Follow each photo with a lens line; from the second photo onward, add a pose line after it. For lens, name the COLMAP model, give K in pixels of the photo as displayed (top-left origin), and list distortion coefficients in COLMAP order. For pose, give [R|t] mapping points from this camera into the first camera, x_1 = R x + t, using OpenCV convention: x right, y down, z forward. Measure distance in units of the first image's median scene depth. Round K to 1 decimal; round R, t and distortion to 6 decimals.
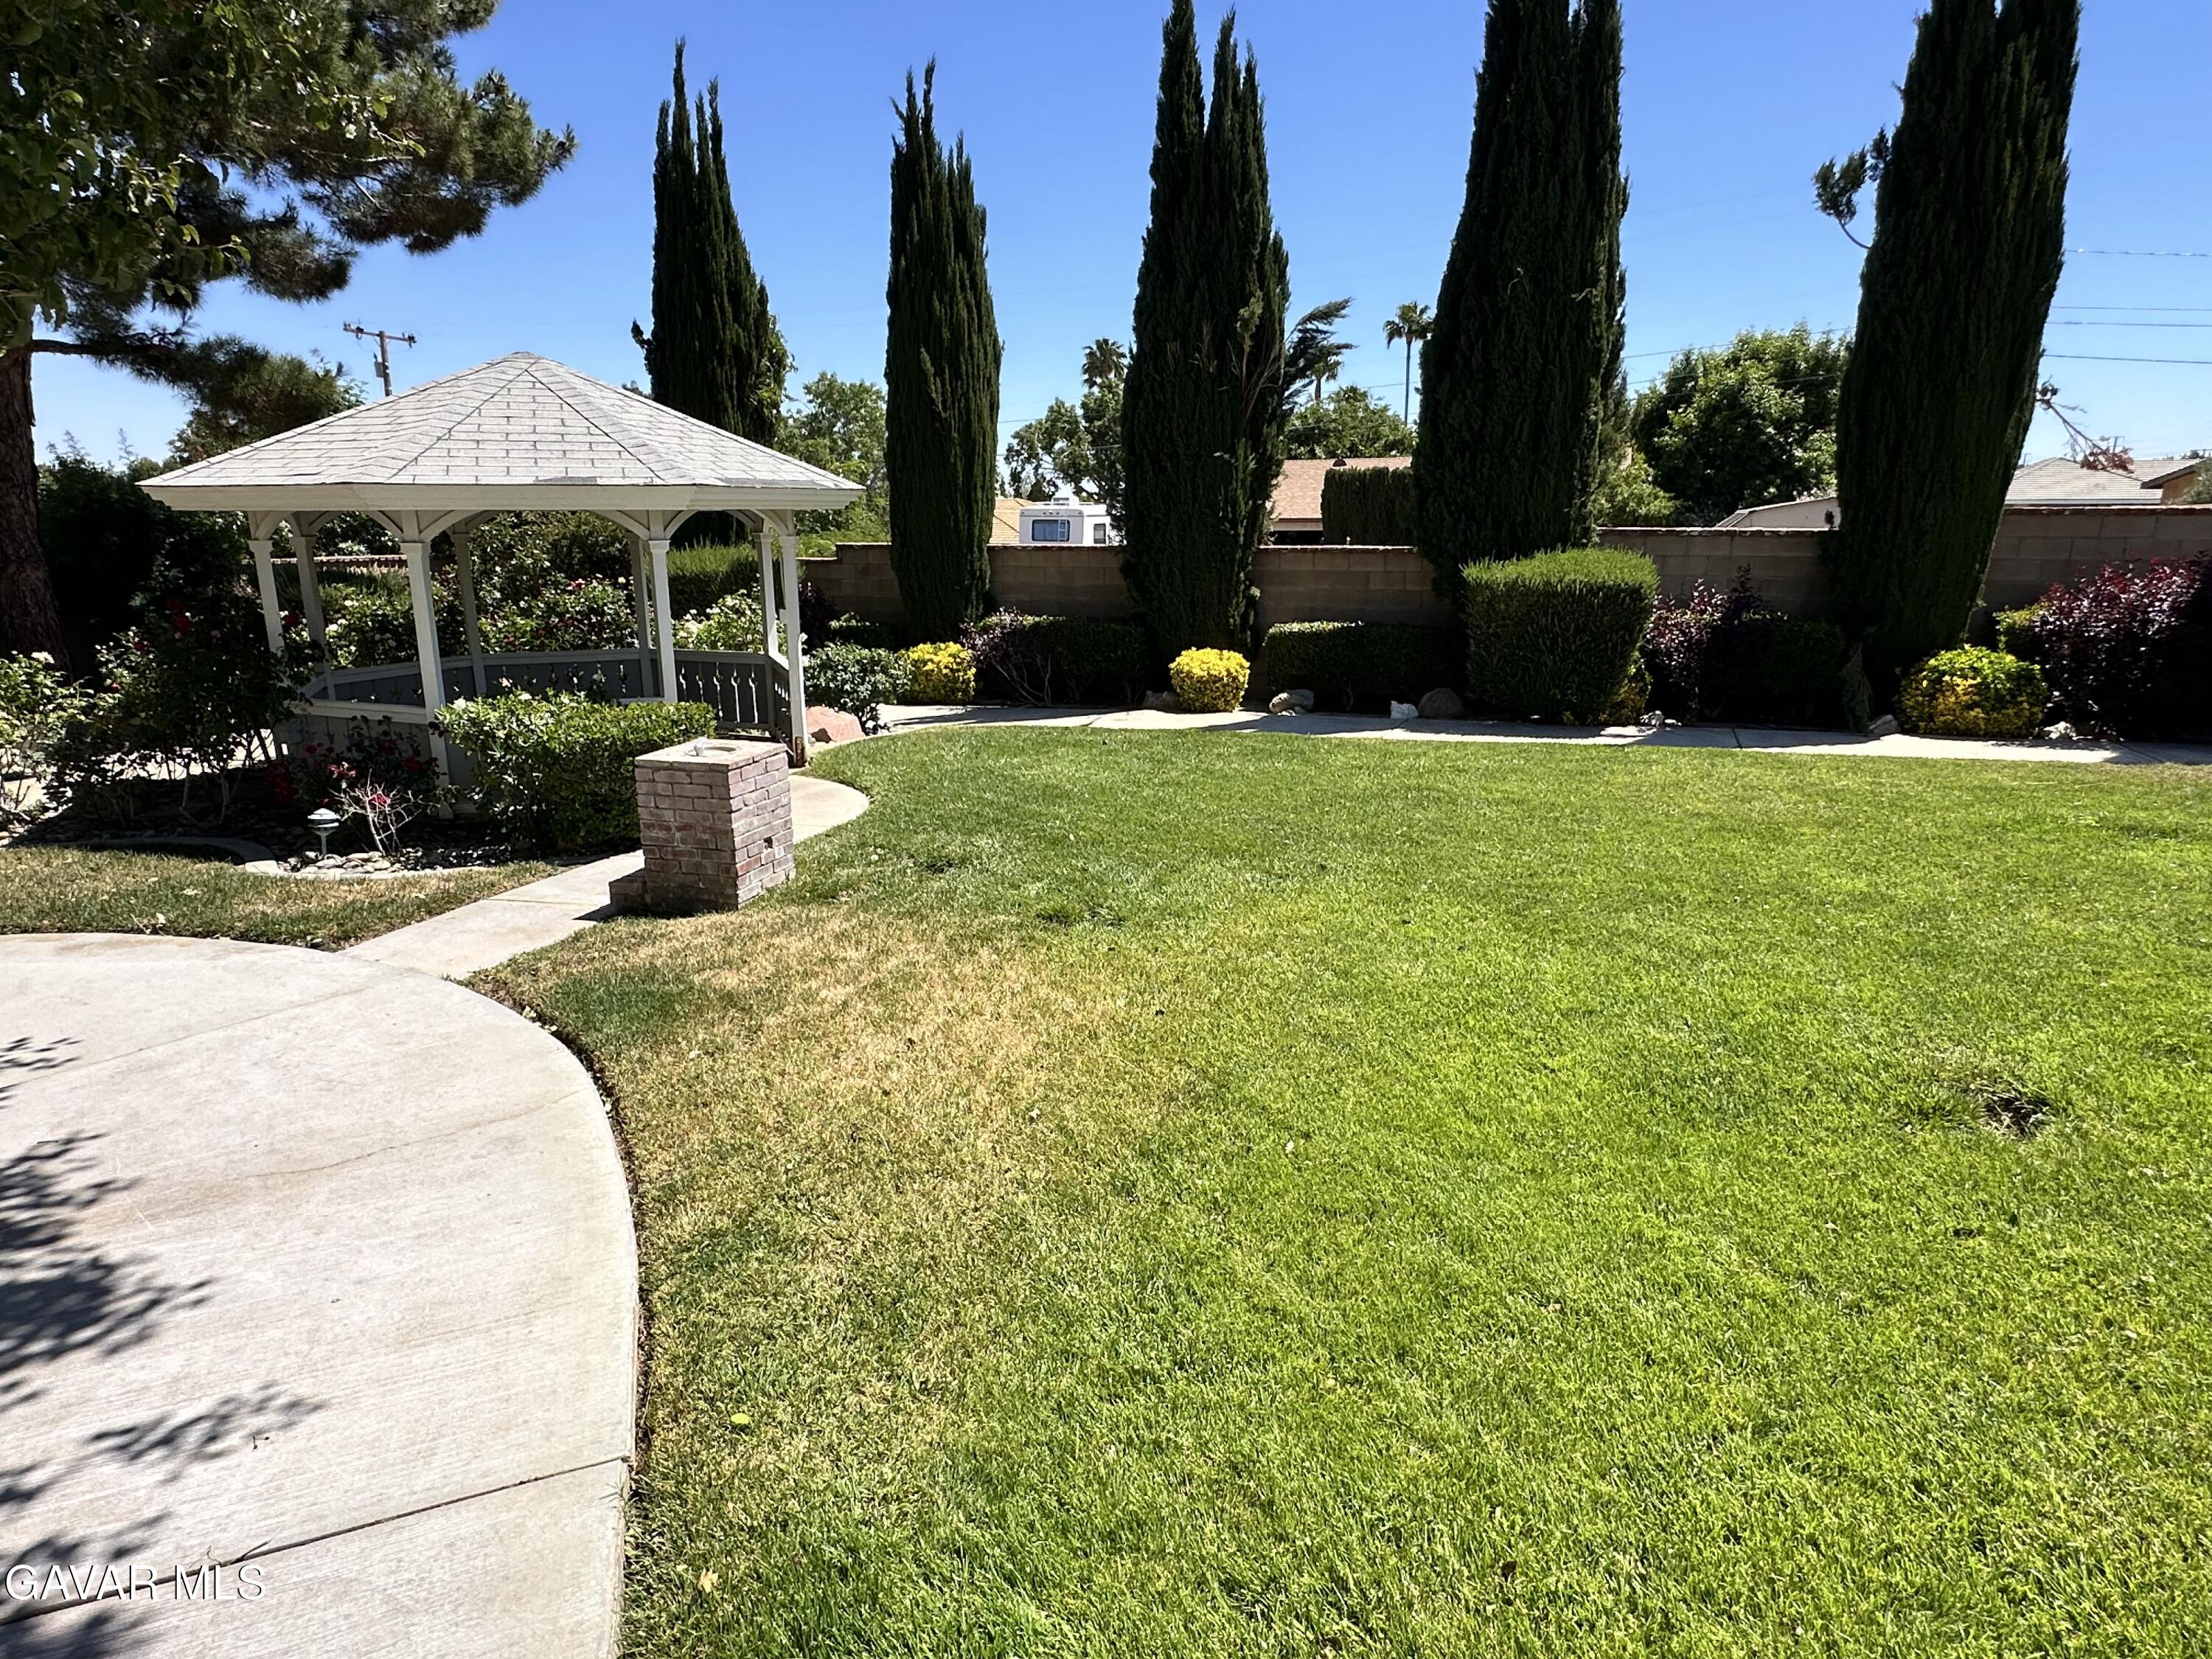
lens RADIAL K [[1248.7, 0, 1106.0], [0, 1248.7, 829.5], [0, 0, 1]] dist [0.000925, 0.001059]
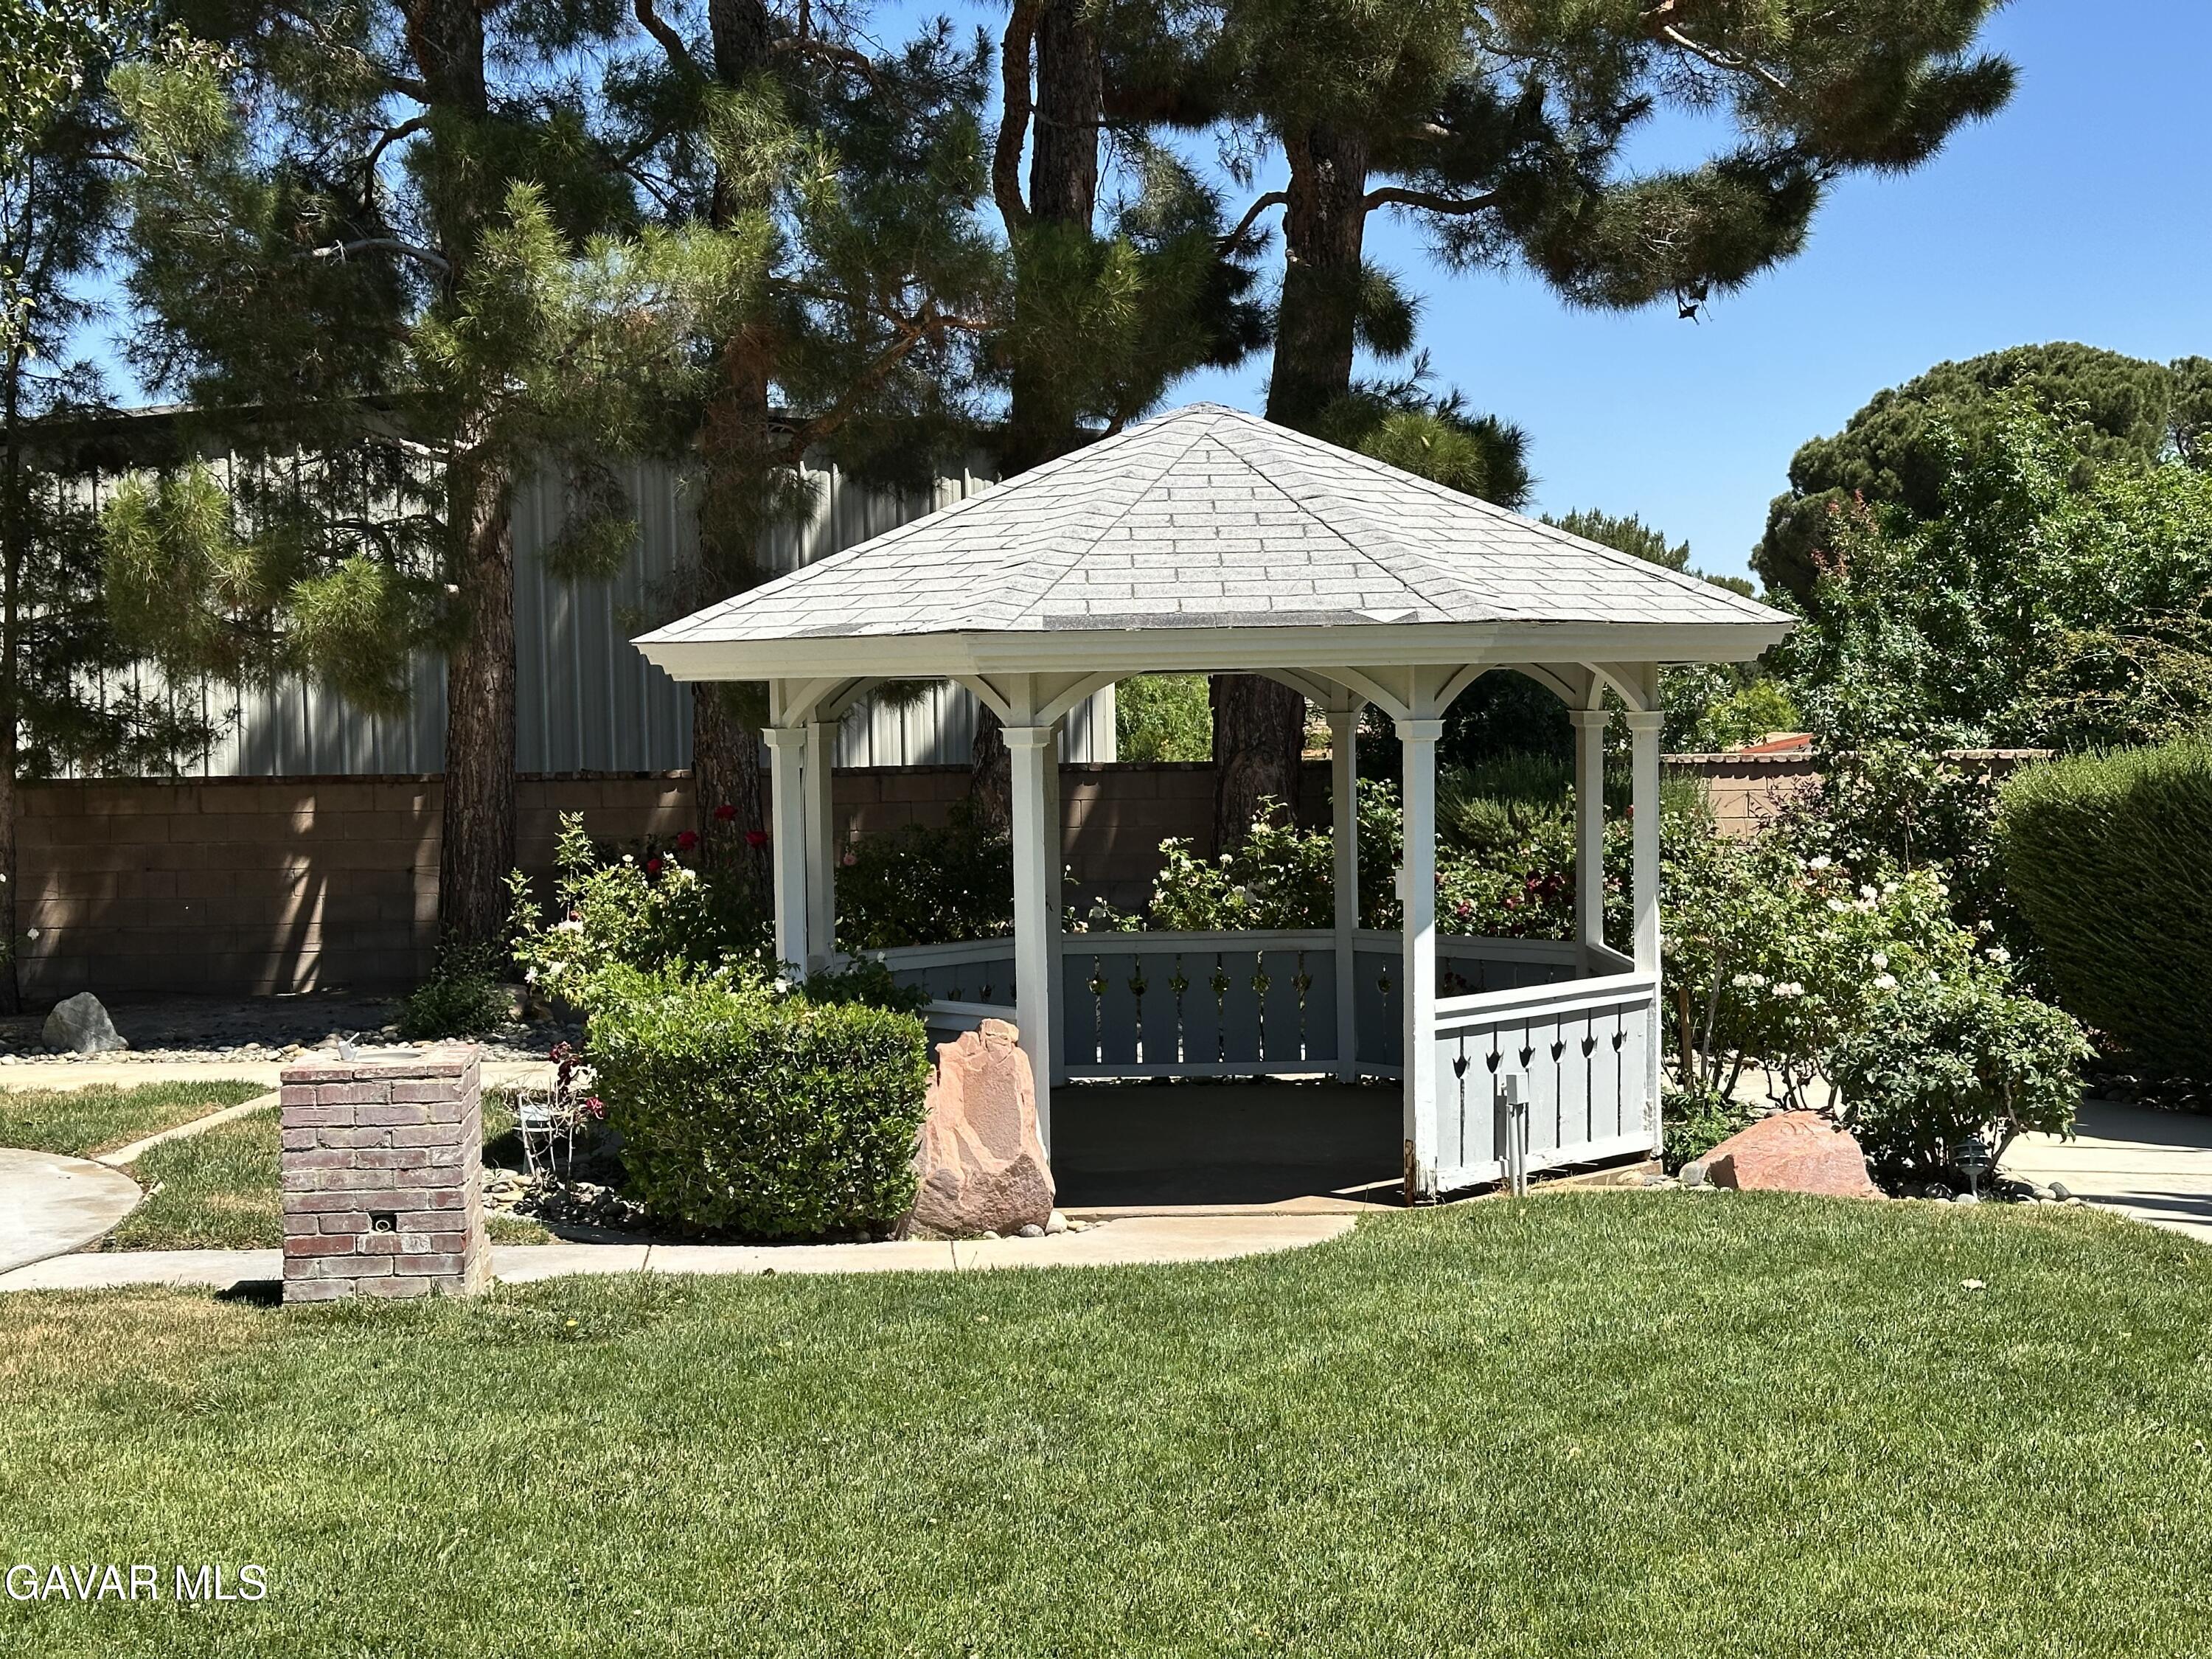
lens RADIAL K [[3106.3, 0, 1106.0], [0, 3106.3, 829.5], [0, 0, 1]] dist [0.278972, -1.326863]
pose [[0.392841, 0.035550, -0.918919, 0.565631], [-0.209929, 0.976334, -0.051974, -0.075598], [0.895325, 0.213325, 0.391007, 0.307370]]
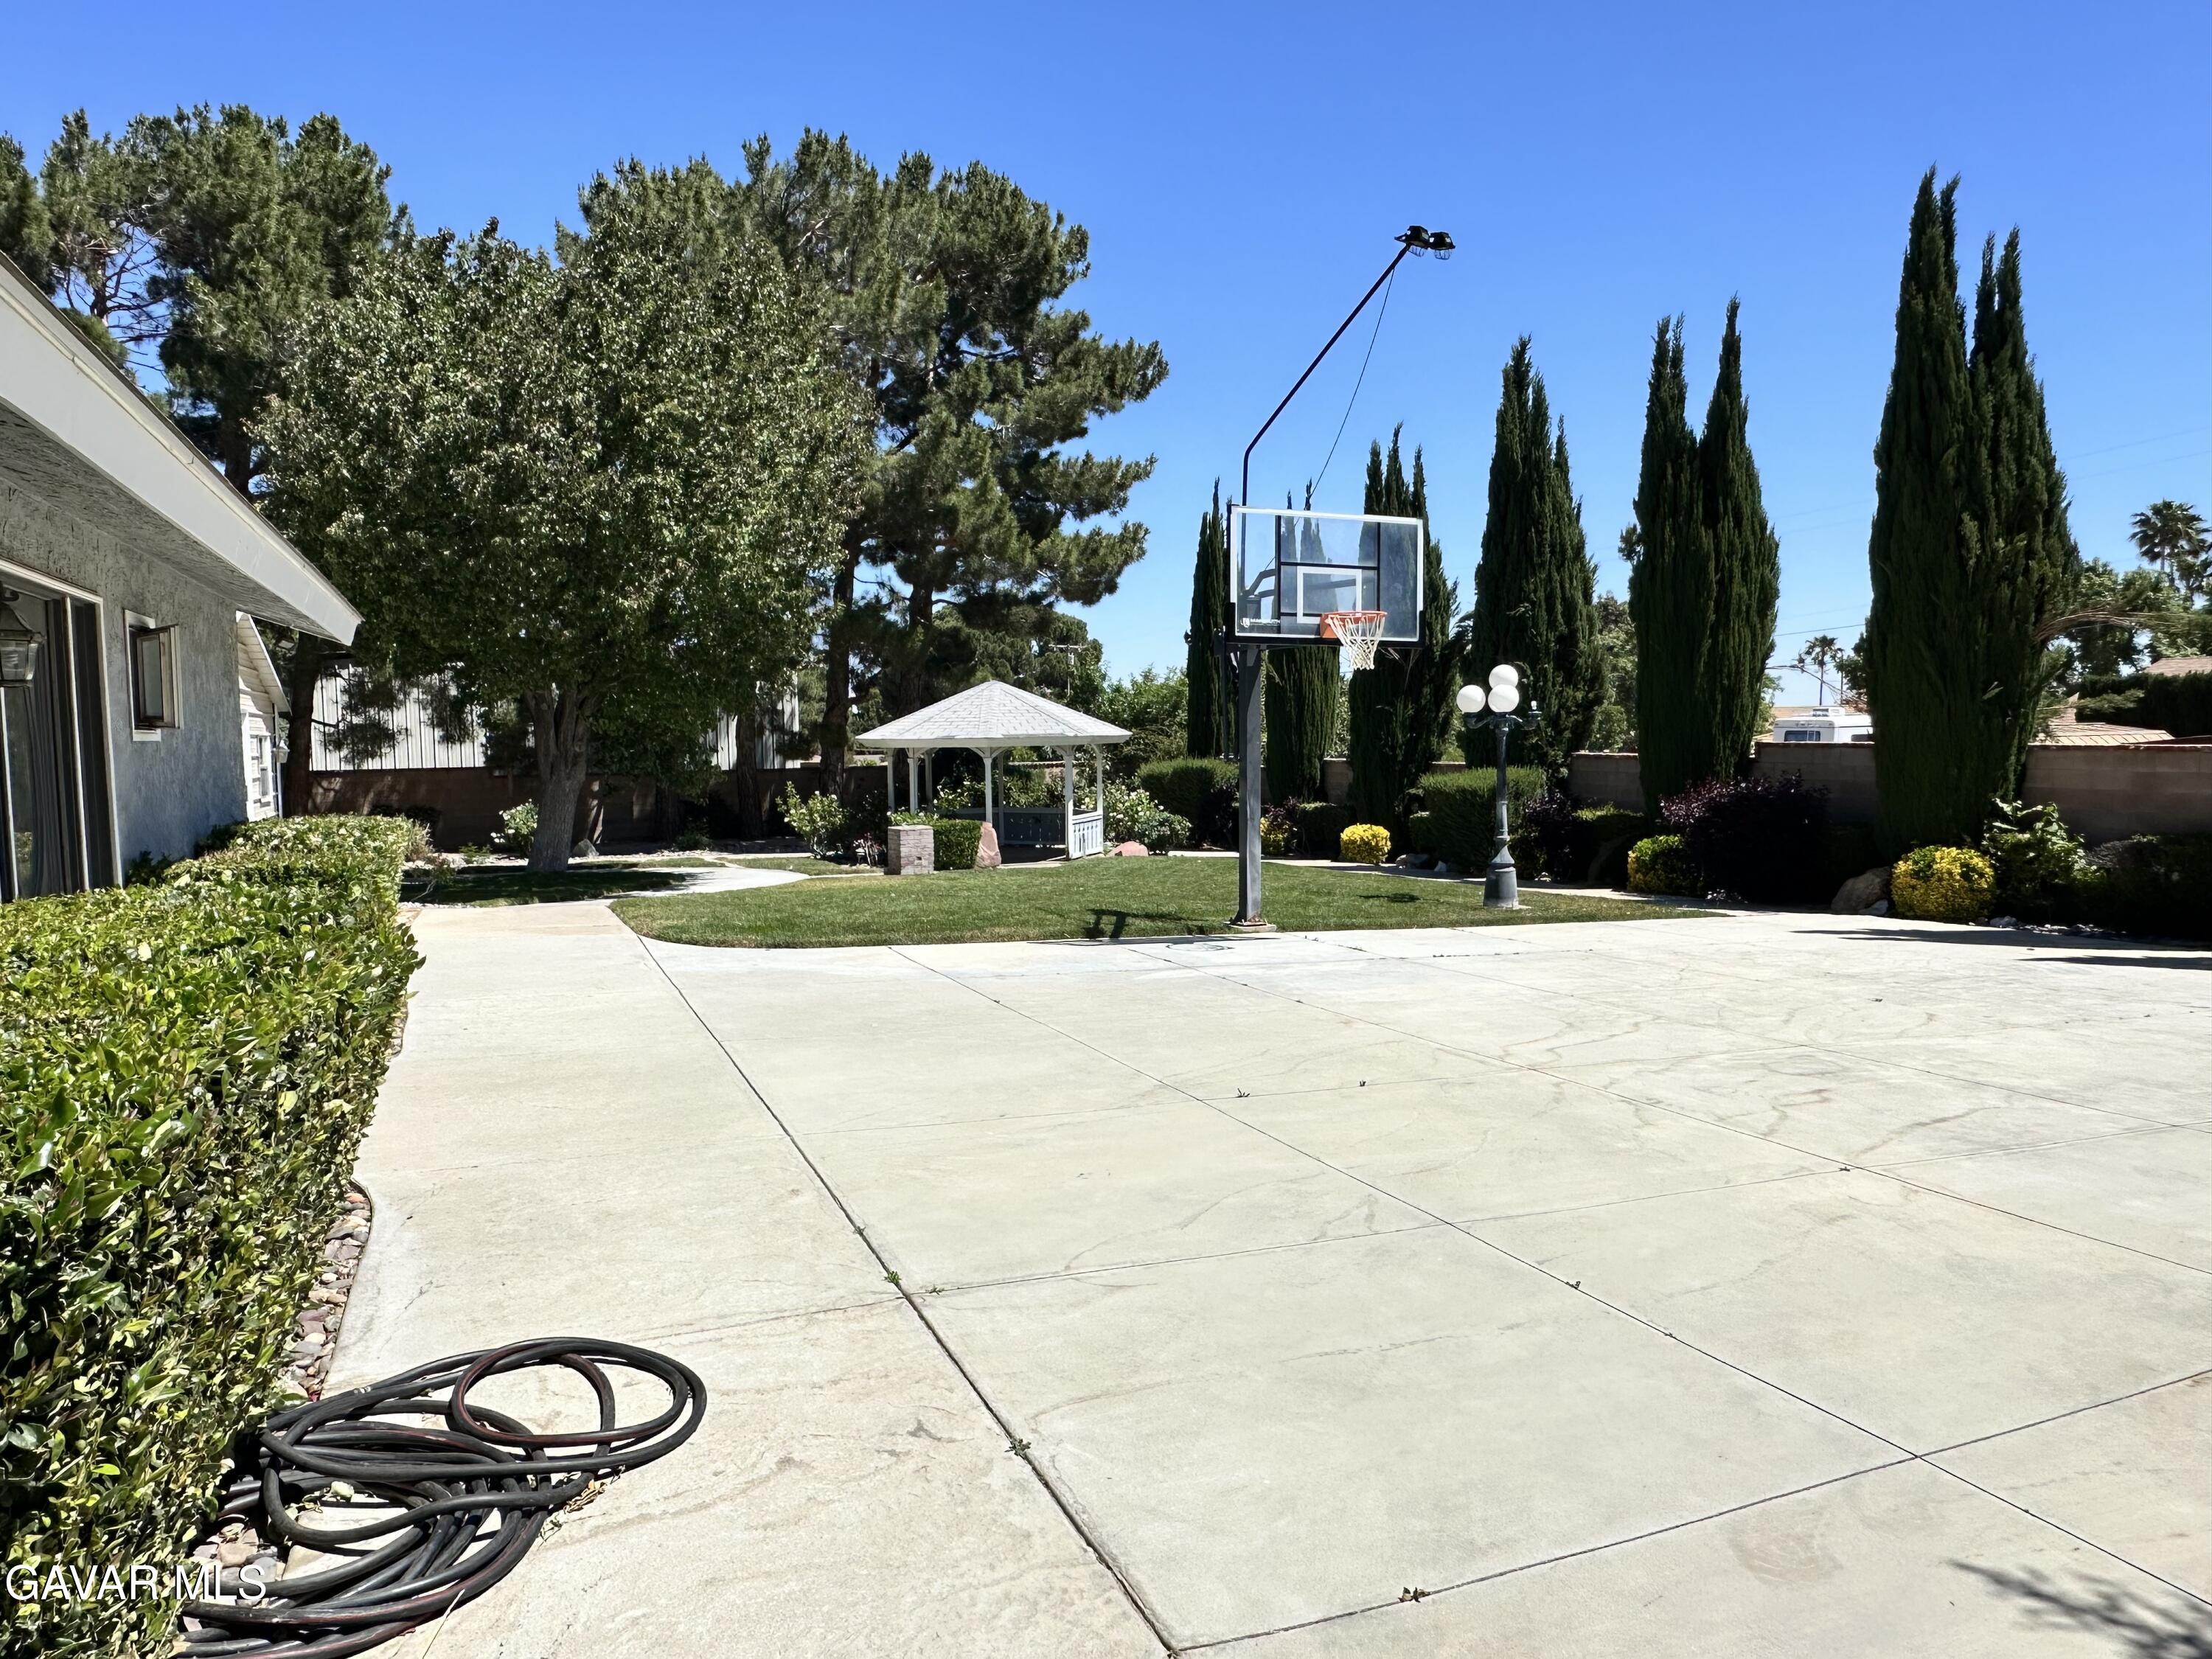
lens RADIAL K [[1452.4, 0, 1106.0], [0, 1452.4, 829.5], [0, 0, 1]] dist [-0.023105, 0.029500]
pose [[0.725175, 0.041630, -0.687304, 1.111117], [-0.156379, 0.982045, -0.105513, 0.108908], [0.670571, 0.183995, 0.718665, -0.553963]]
